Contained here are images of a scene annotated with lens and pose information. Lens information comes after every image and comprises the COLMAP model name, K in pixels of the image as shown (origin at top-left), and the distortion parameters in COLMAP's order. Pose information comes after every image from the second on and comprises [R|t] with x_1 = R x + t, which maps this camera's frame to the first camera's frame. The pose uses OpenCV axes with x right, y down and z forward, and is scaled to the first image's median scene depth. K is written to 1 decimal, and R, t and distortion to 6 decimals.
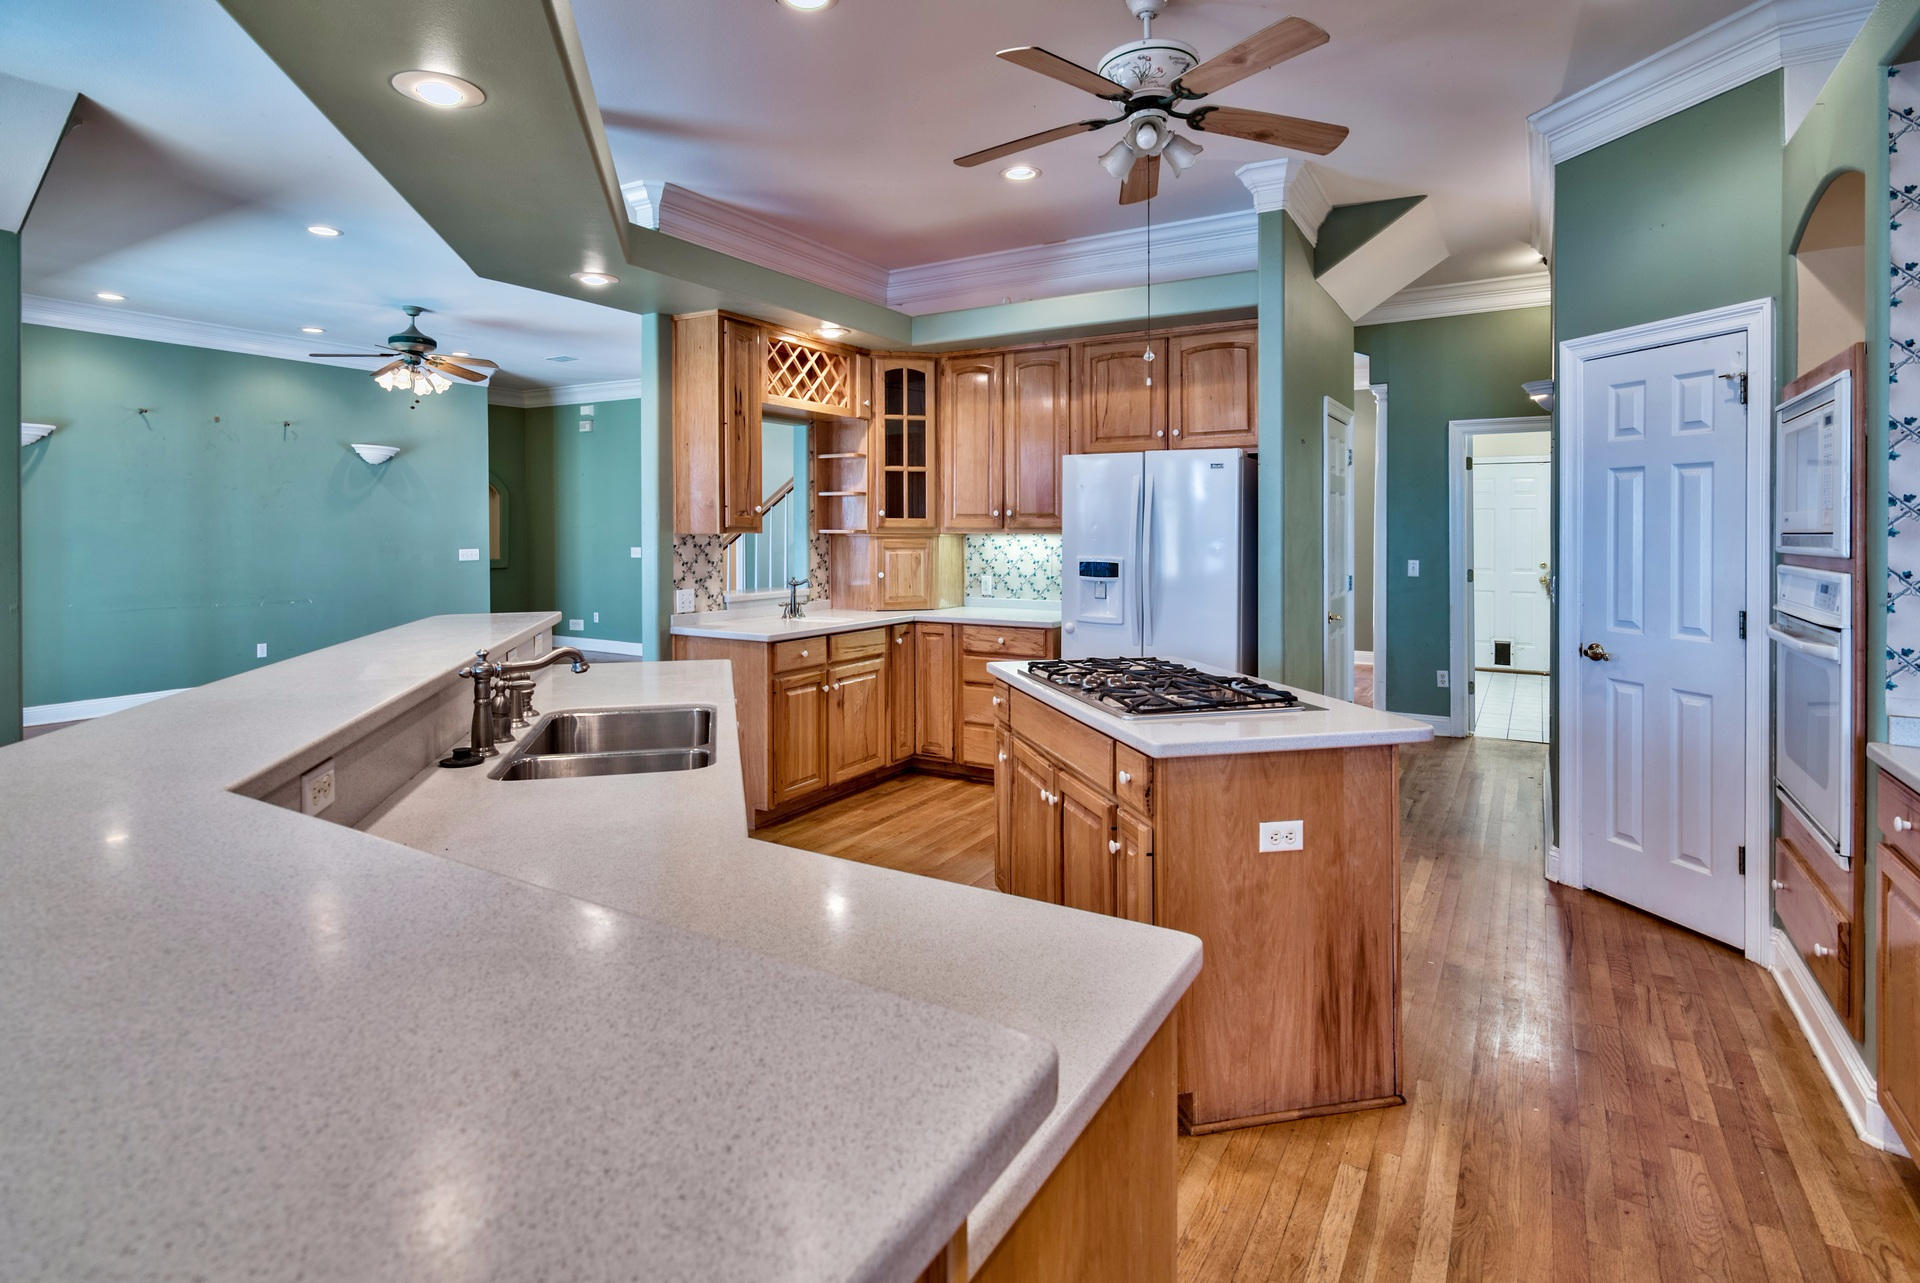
lens RADIAL K [[966.5, 0, 952.5], [0, 966.5, 581.1], [0, 0, 1]] dist [0.000259, 0.000011]
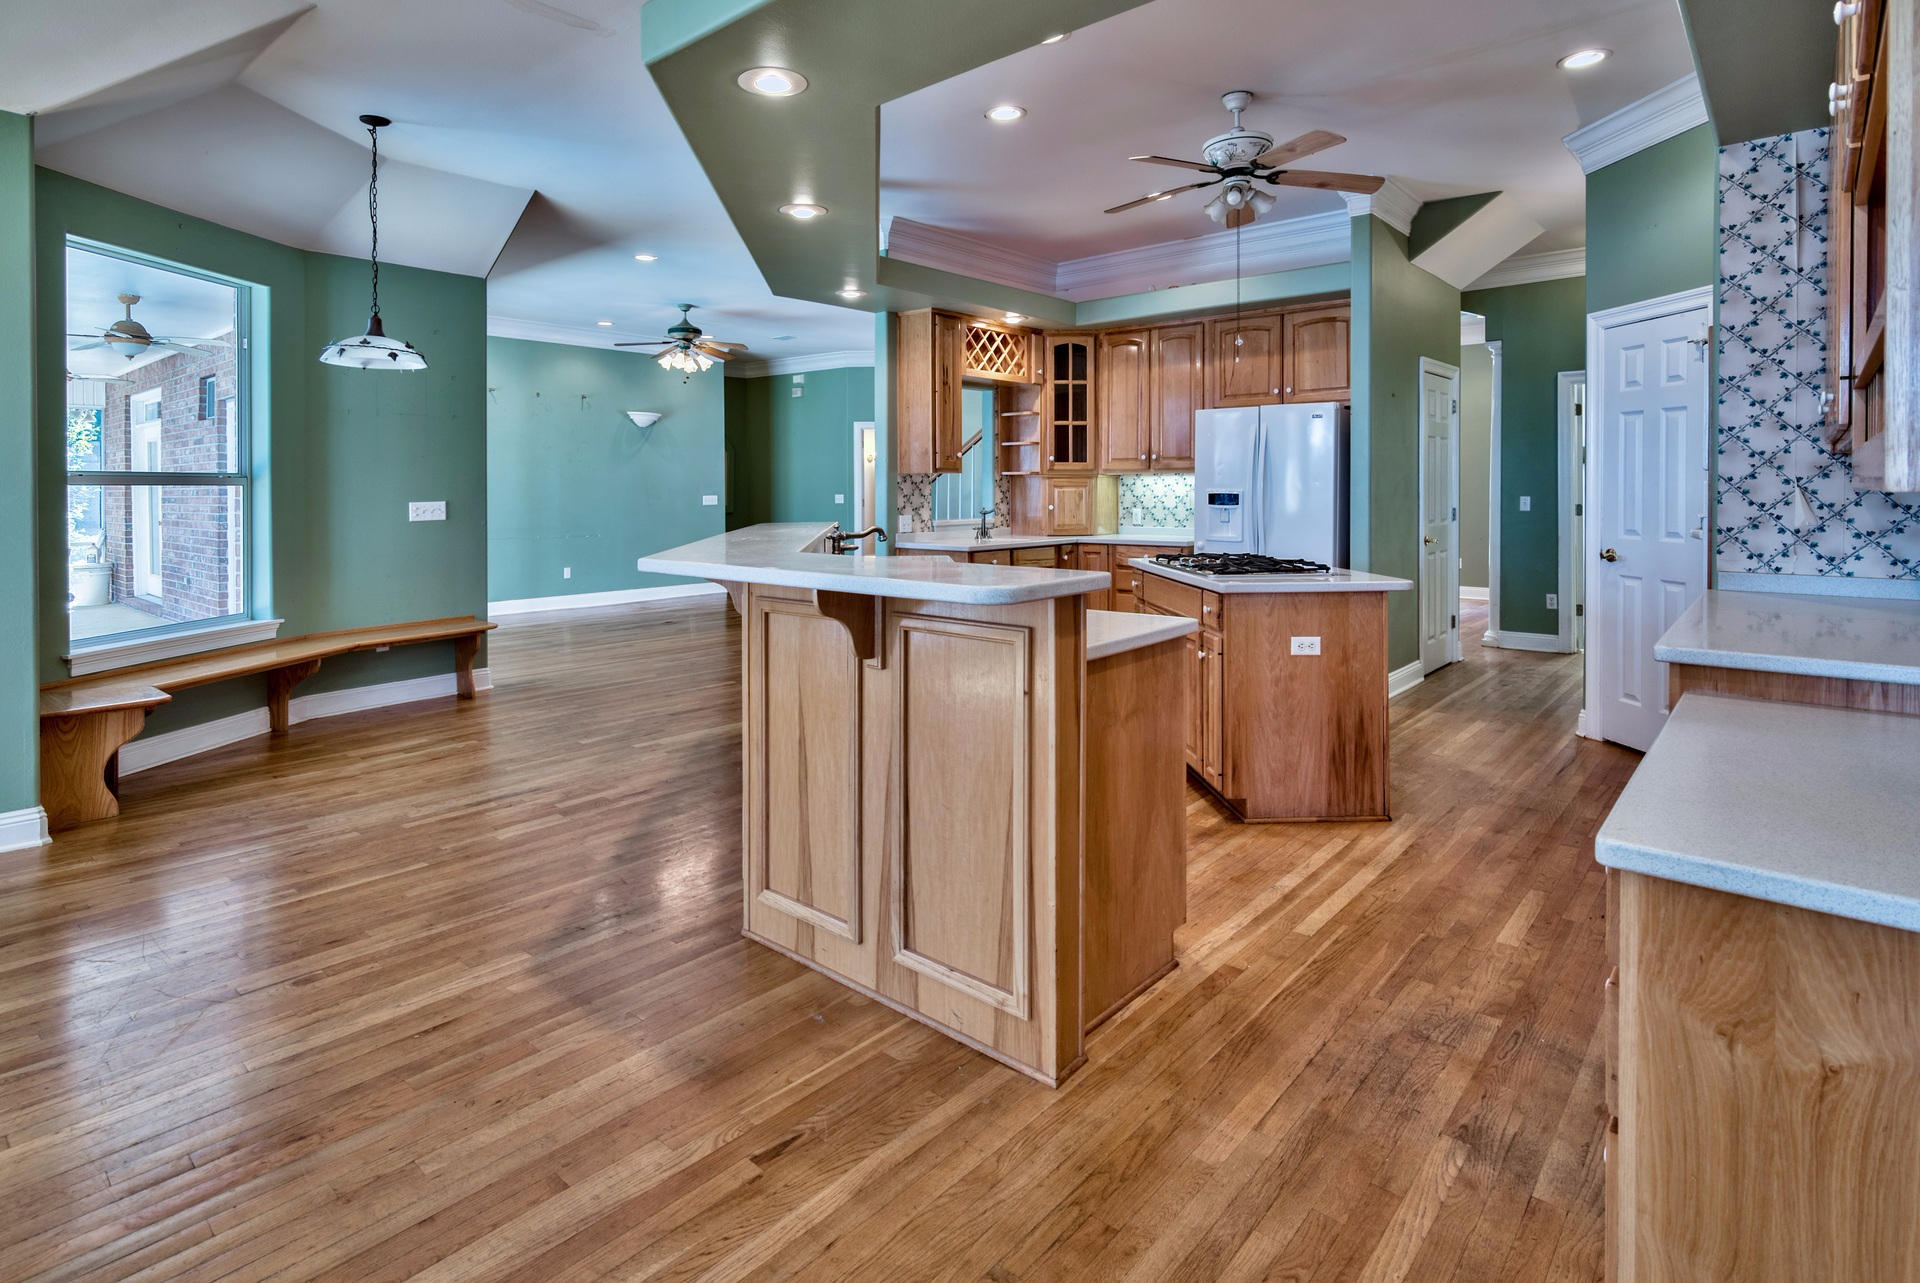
lens RADIAL K [[979.1, 0, 946.6], [0, 979.1, 531.3], [0, 0, 1]] dist [0.000133, 0.000498]
pose [[0.984838, 0.001736, -0.173466, 0.014747], [-0.003141, 0.999964, -0.007823, 0.037764], [0.173446, 0.008249, 0.984809, -0.303046]]
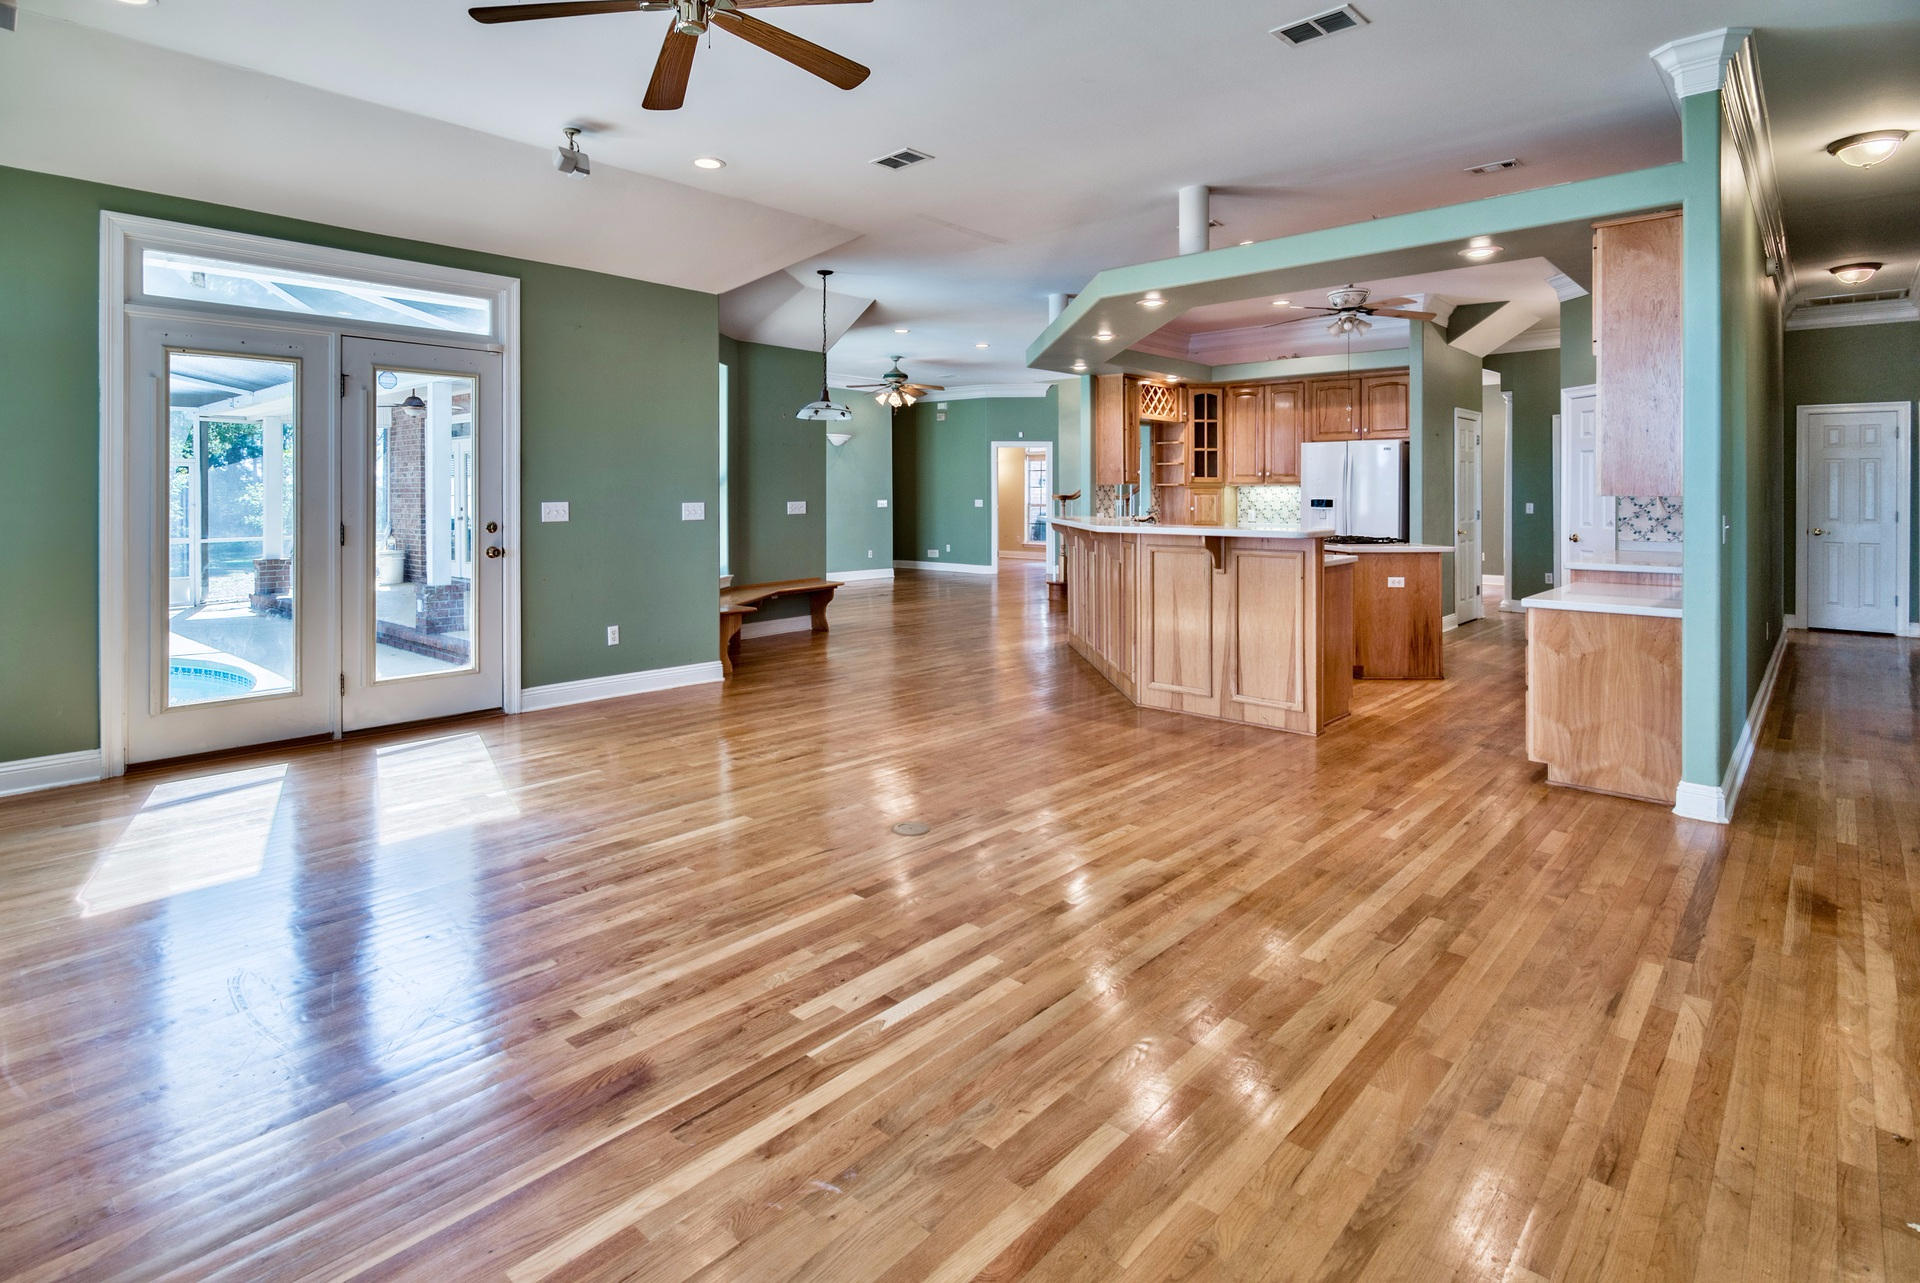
lens RADIAL K [[973.2, 0, 950.2], [0, 973.2, 521.0], [0, 0, 1]] dist [-0.002098, -0.000723]
pose [[0.981288, 0.005025, -0.192482, -0.178884], [-0.010164, 0.999617, -0.025721, 0.072235], [0.192279, 0.027196, 0.980963, -0.920169]]
